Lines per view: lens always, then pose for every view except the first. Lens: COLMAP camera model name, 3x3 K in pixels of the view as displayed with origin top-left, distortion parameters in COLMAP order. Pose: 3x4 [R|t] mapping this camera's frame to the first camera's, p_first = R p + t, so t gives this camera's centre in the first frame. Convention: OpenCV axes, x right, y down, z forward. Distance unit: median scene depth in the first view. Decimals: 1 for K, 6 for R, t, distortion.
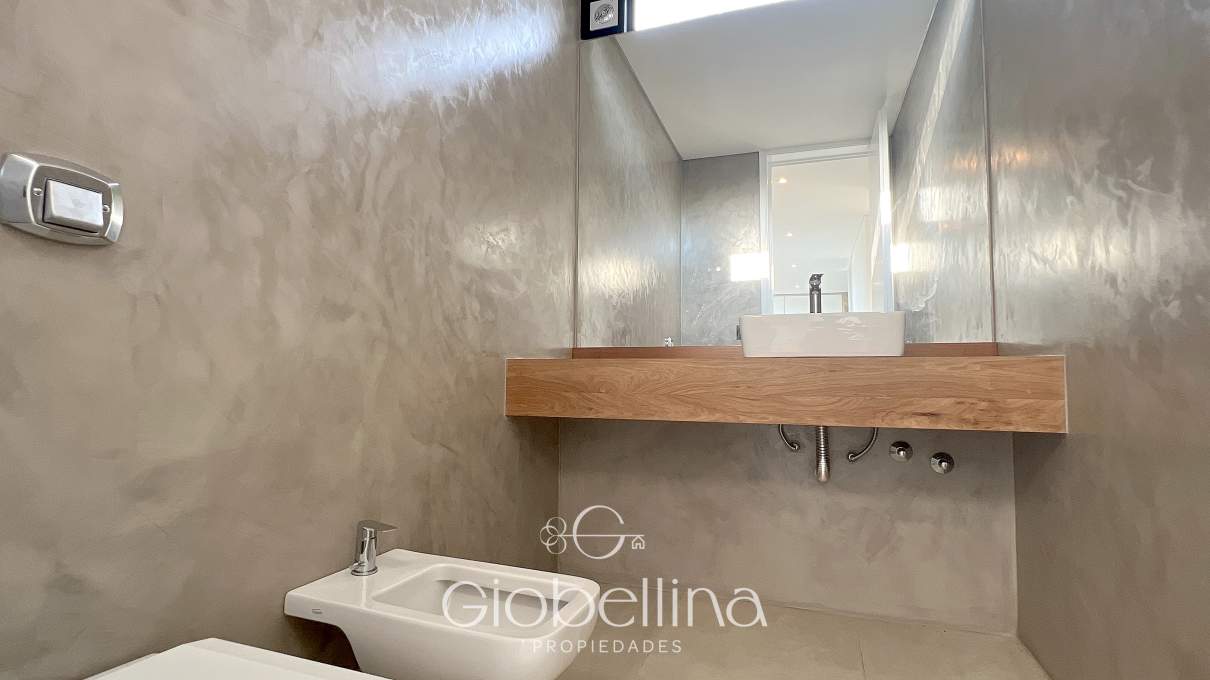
lens RADIAL K [[580.7, 0, 602.4], [0, 580.7, 340.4], [0, 0, 1]] dist [-0.005211, 0.000602]
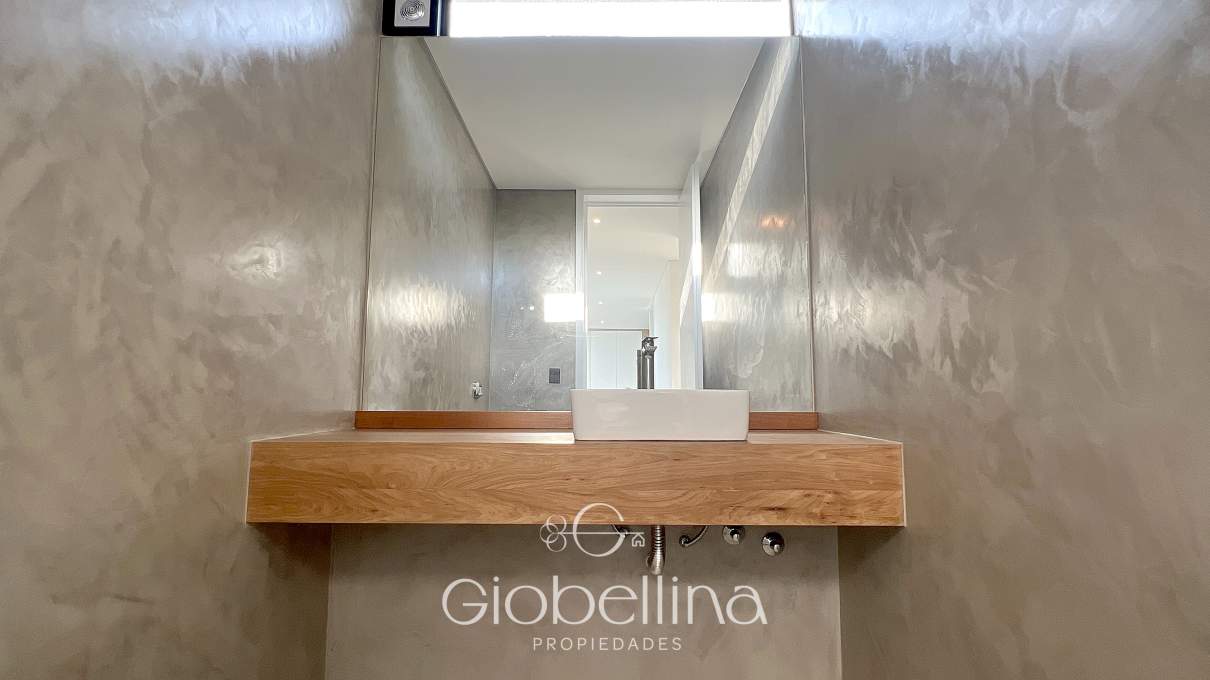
lens RADIAL K [[580.7, 0, 604.3], [0, 580.7, 338.9], [0, 0, 1]] dist [-0.005211, 0.000602]
pose [[0.943502, 0.032162, 0.329802, 0.005317], [-0.017100, 0.998678, -0.048471, -0.071376], [-0.330925, 0.040093, 0.942805, 0.189760]]
